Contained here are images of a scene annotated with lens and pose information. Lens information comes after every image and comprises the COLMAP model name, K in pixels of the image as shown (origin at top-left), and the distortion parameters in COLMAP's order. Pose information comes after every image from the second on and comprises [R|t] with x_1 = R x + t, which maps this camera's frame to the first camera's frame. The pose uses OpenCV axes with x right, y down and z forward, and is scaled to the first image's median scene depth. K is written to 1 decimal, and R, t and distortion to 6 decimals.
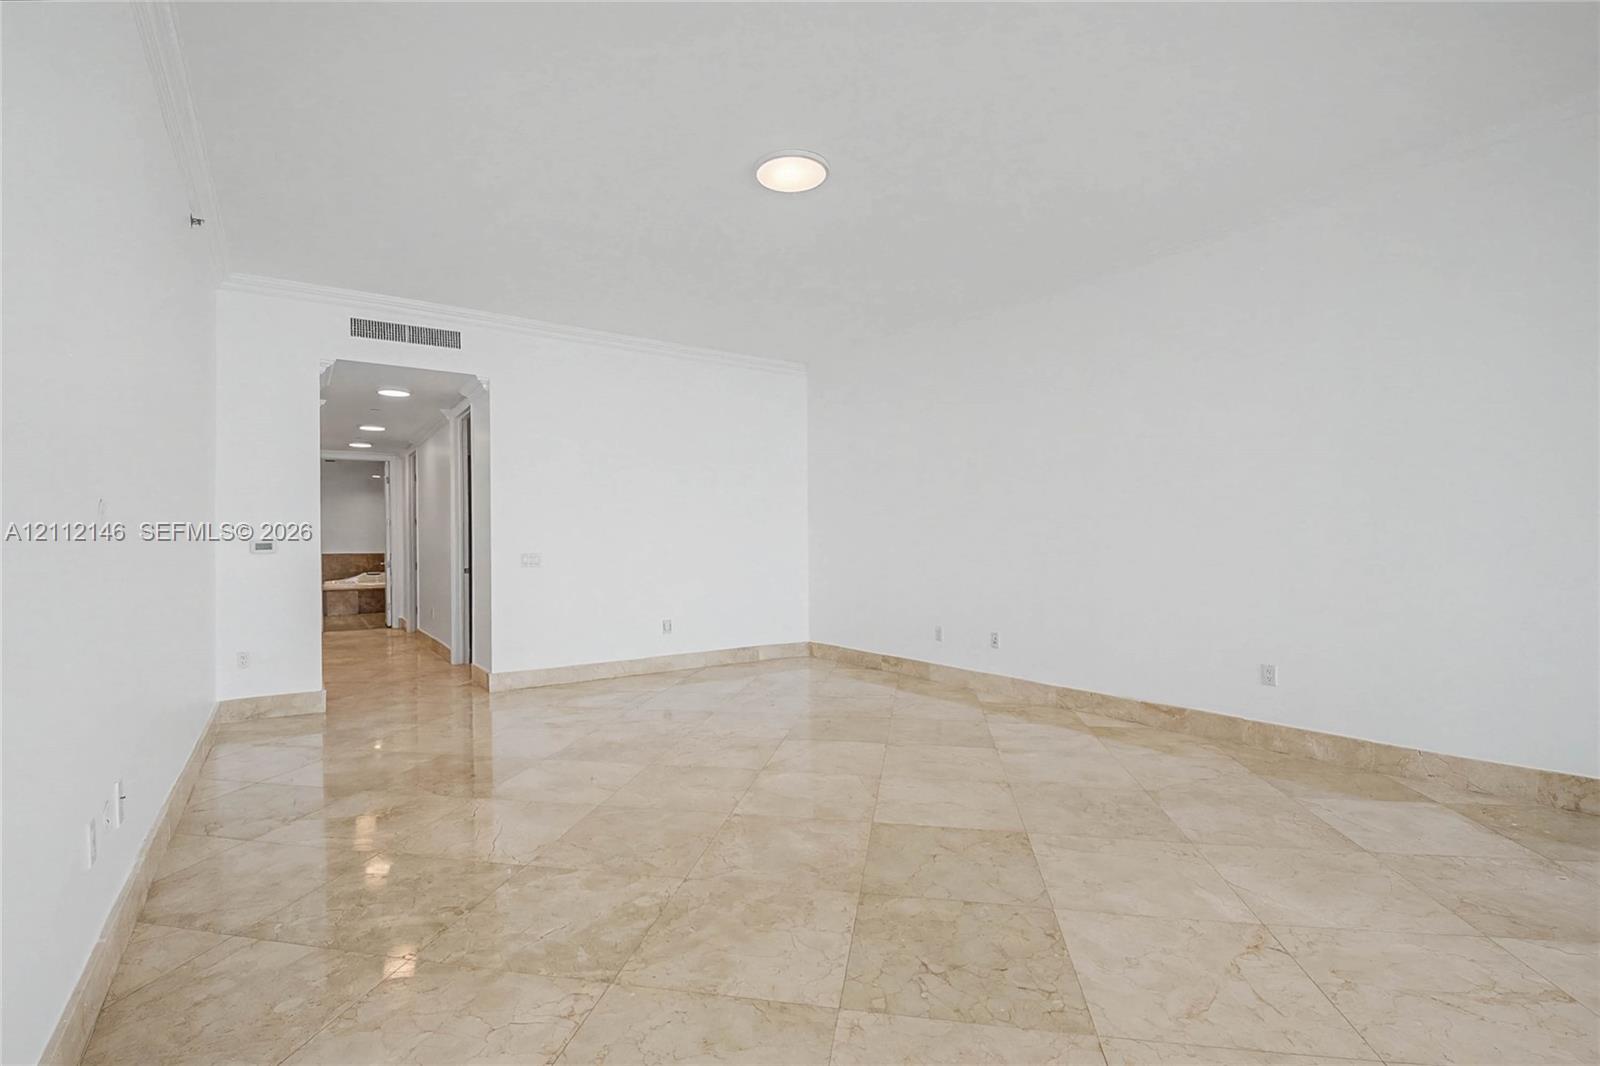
lens RADIAL K [[751.5, 0, 800.7], [0, 751.5, 552.0], [0, 0, 1]] dist [0.017879, -0.000092]
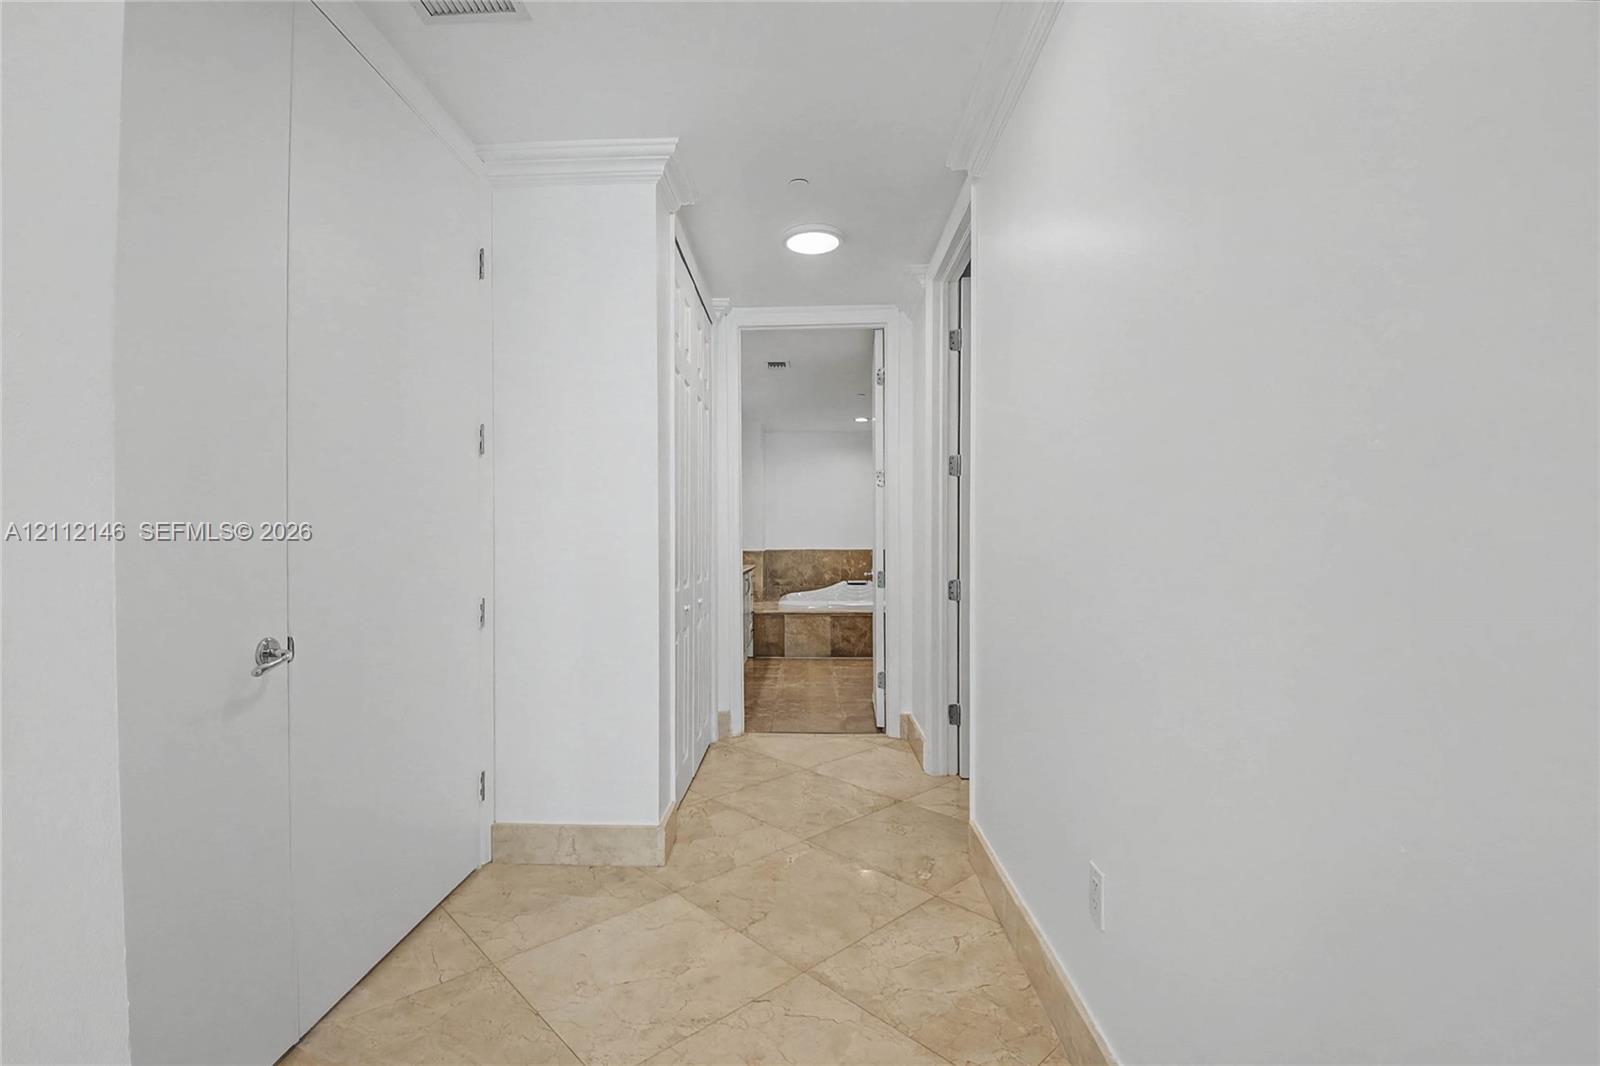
lens RADIAL K [[751.5, 0, 800.7], [0, 751.5, 552.0], [0, 0, 1]] dist [0.017879, -0.000092]
pose [[0.826164, 0.012225, -0.563297, -0.344824], [-0.011398, 0.999923, 0.004983, 0.001607], [0.563315, 0.002303, 0.826239, 0.626604]]
